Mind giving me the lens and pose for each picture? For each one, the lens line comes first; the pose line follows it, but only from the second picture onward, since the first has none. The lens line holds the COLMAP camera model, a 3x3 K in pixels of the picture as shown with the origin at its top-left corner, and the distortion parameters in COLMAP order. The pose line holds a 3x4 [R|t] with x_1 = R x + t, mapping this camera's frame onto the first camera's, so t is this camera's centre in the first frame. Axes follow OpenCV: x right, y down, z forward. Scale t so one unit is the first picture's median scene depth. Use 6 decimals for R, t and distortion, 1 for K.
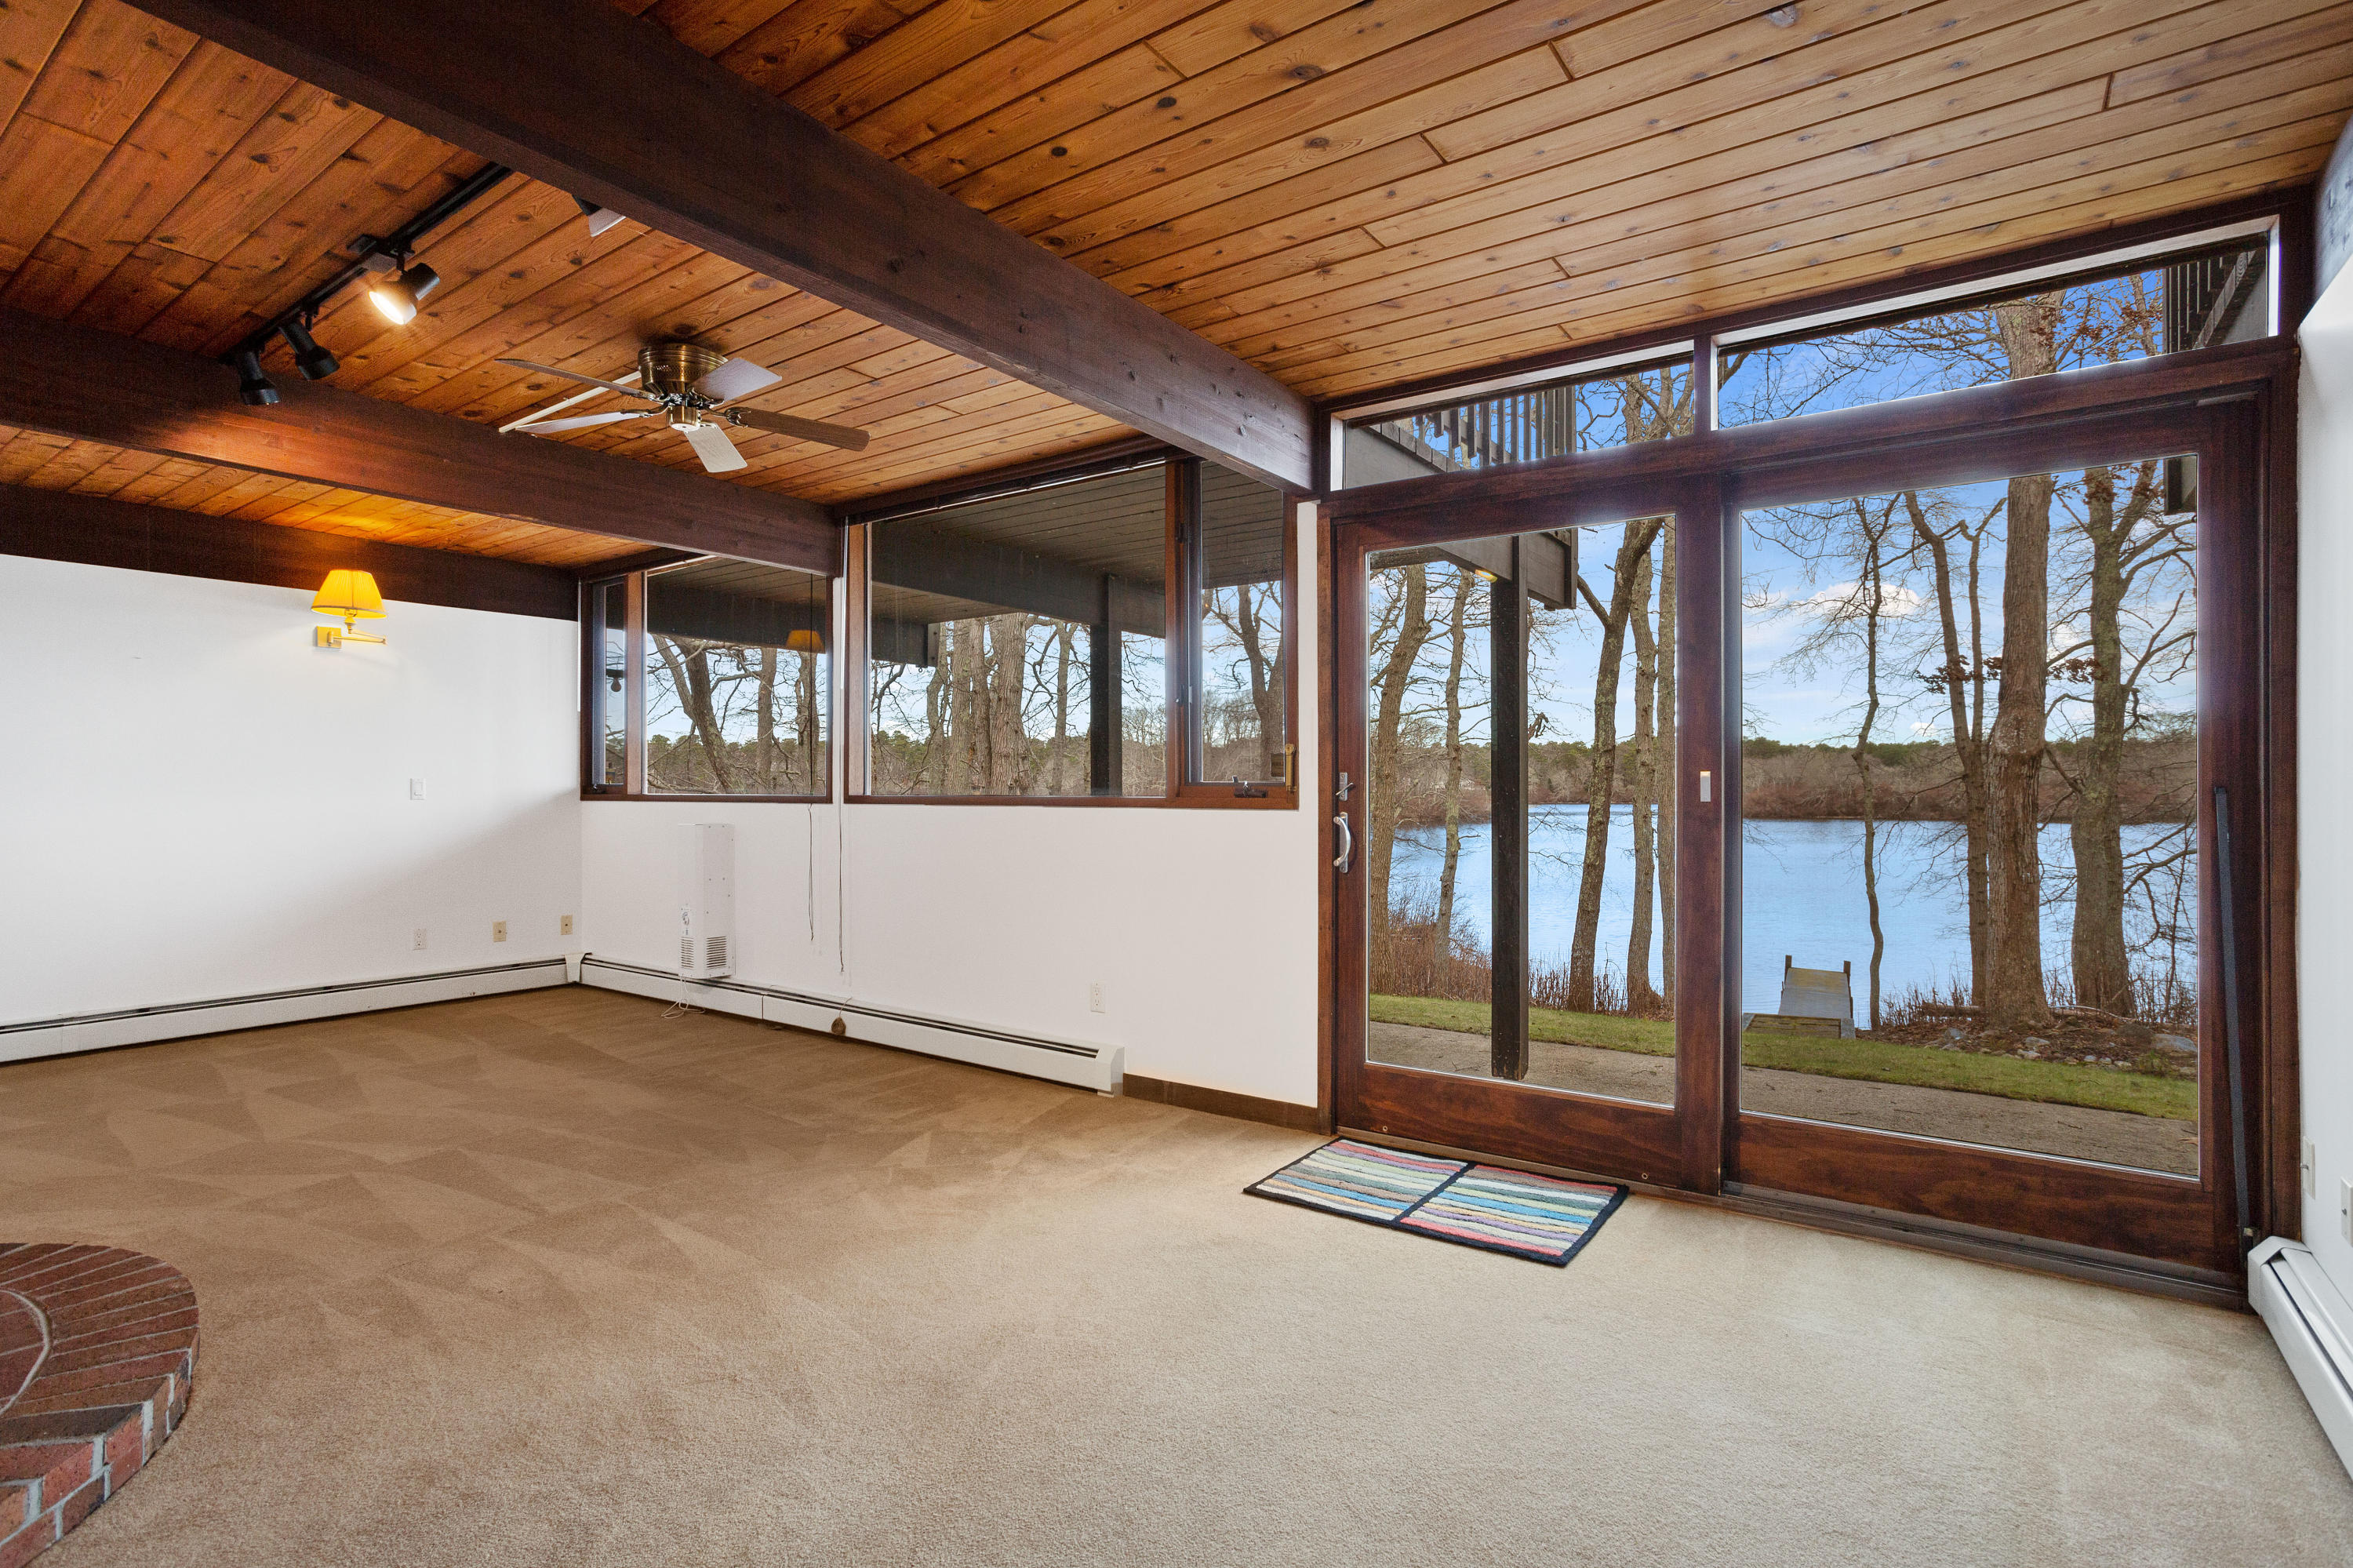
lens RADIAL K [[1134.2, 0, 1154.7], [0, 1134.2, 781.7], [0, 0, 1]] dist [-0.018497, 0.012371]
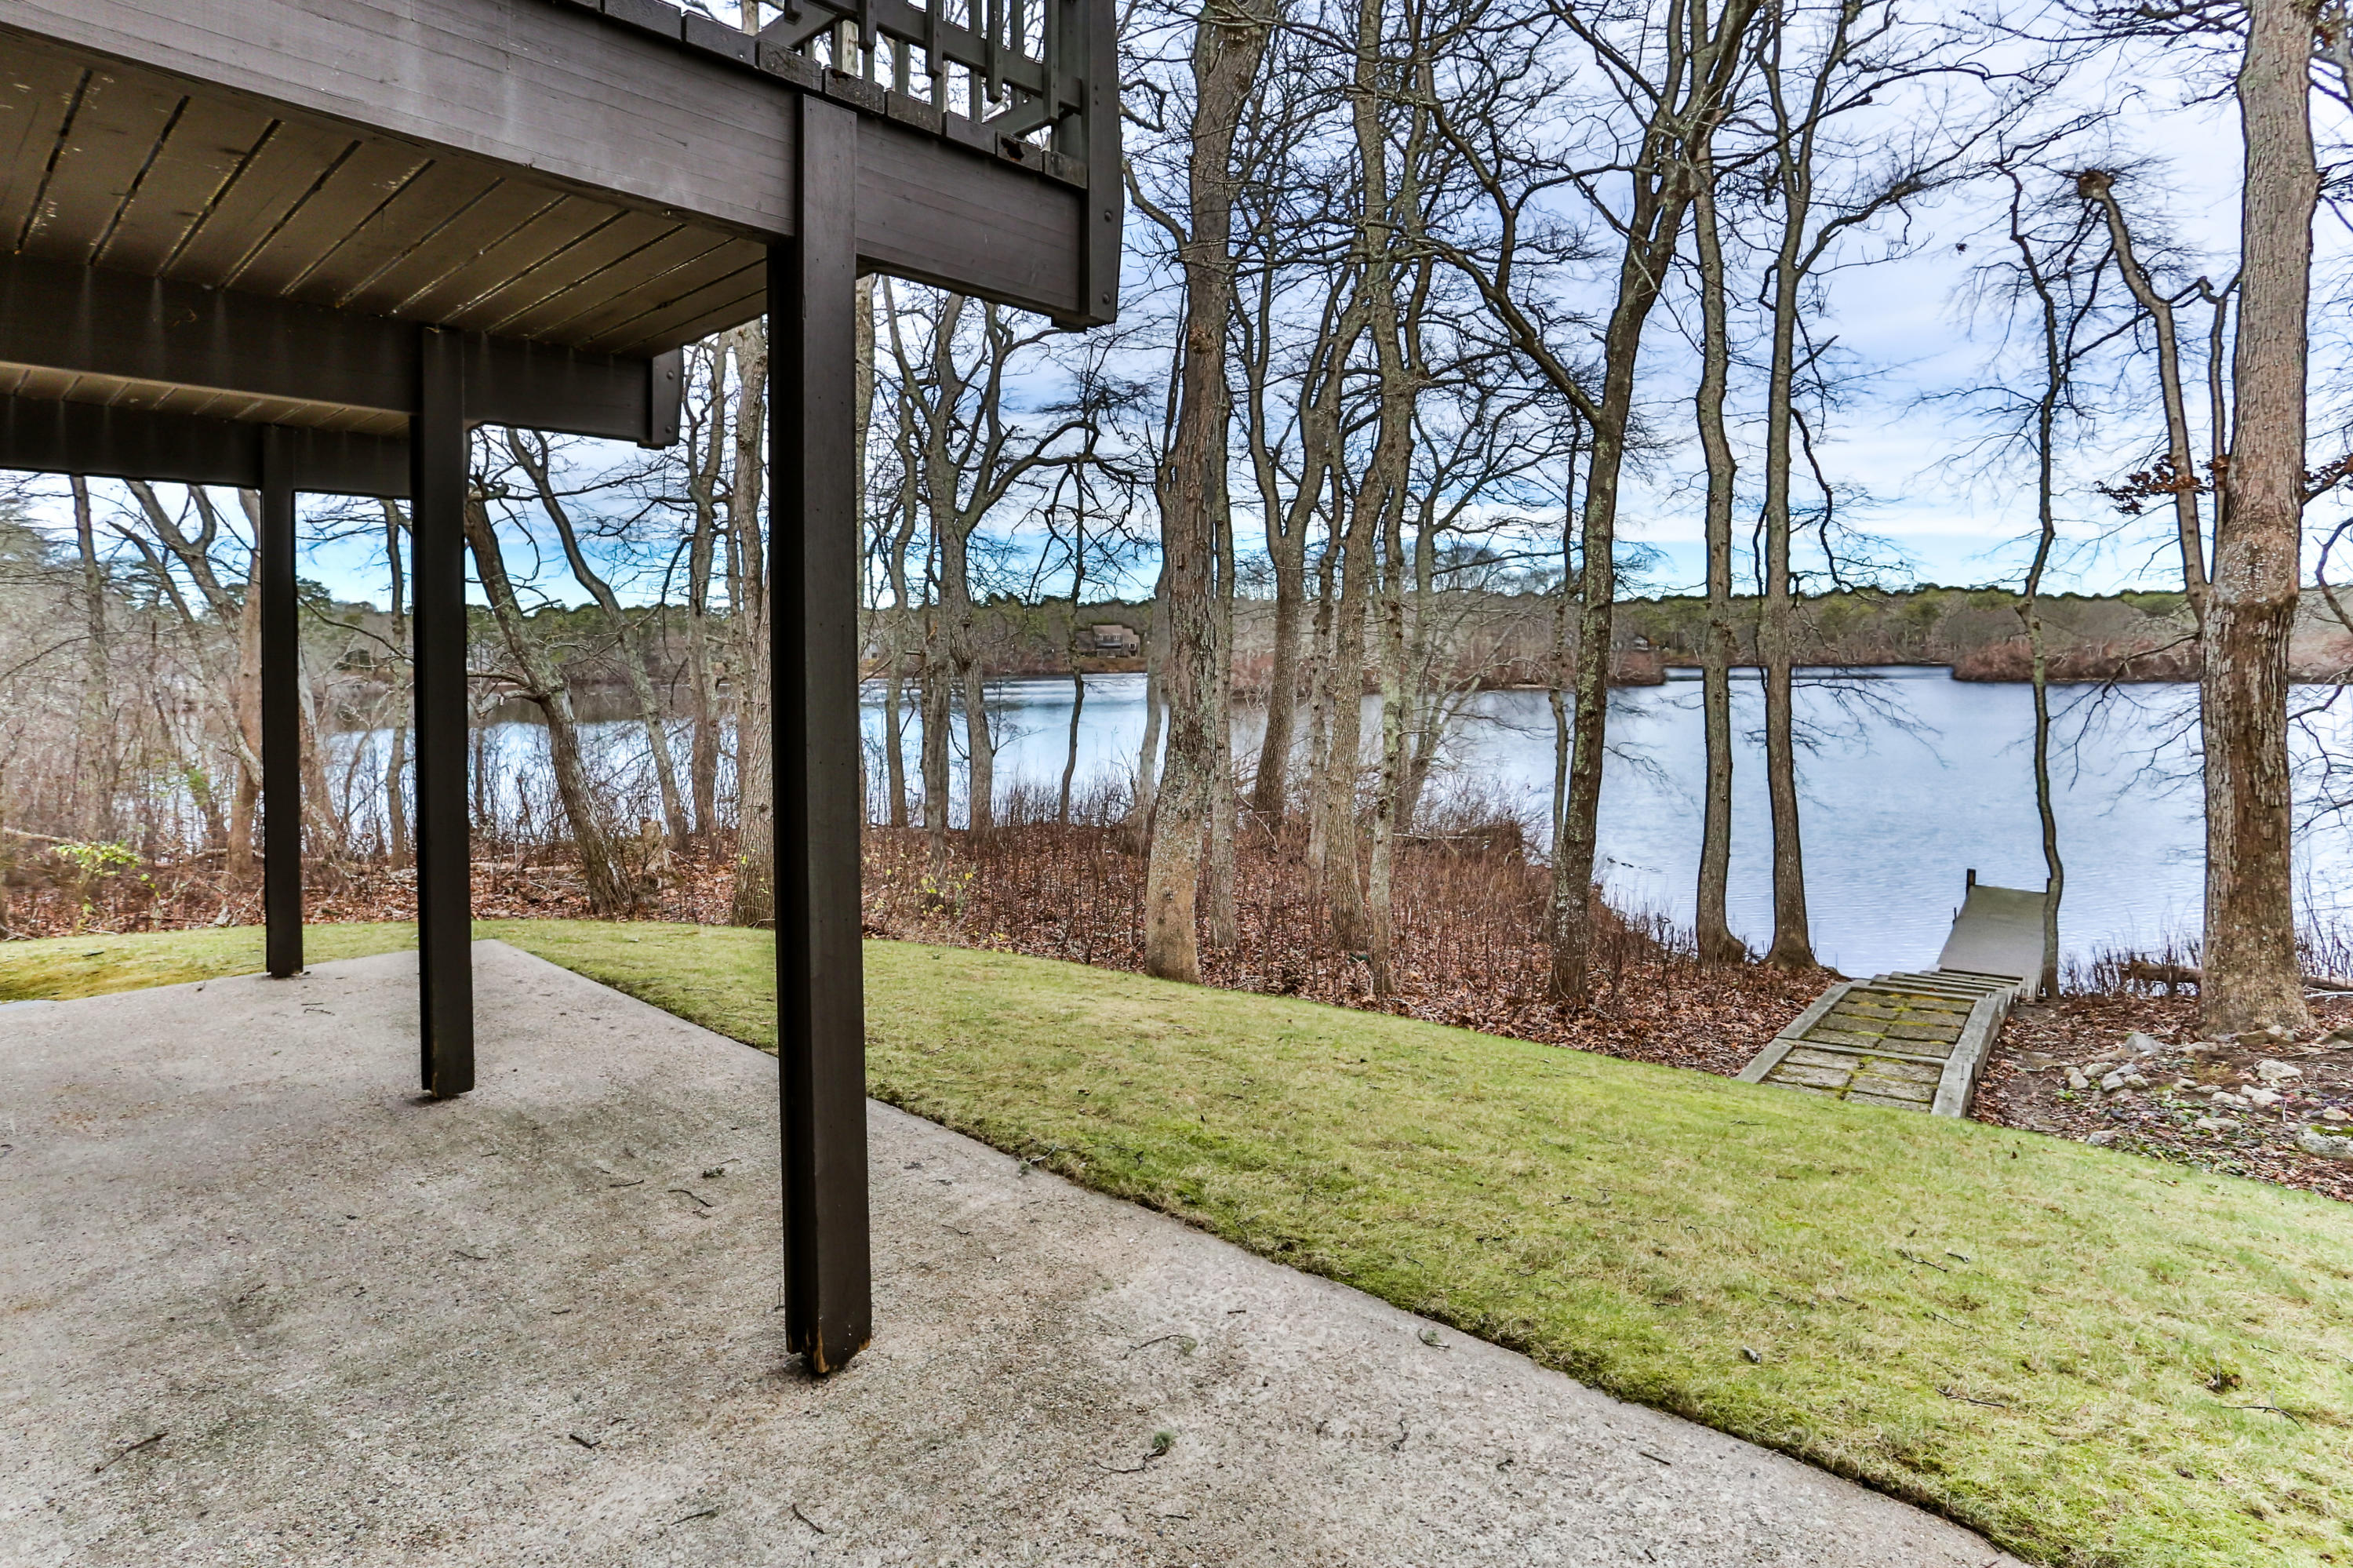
lens RADIAL K [[1247.8, 0, 1125.4], [0, 1247.8, 661.1], [0, 0, 1]] dist [-0.035510, 0.017631]
pose [[0.992432, -0.010672, -0.122335, 0.165832], [0.012106, 0.999866, 0.010982, -0.005814], [0.122201, -0.012380, 0.992428, 0.178204]]
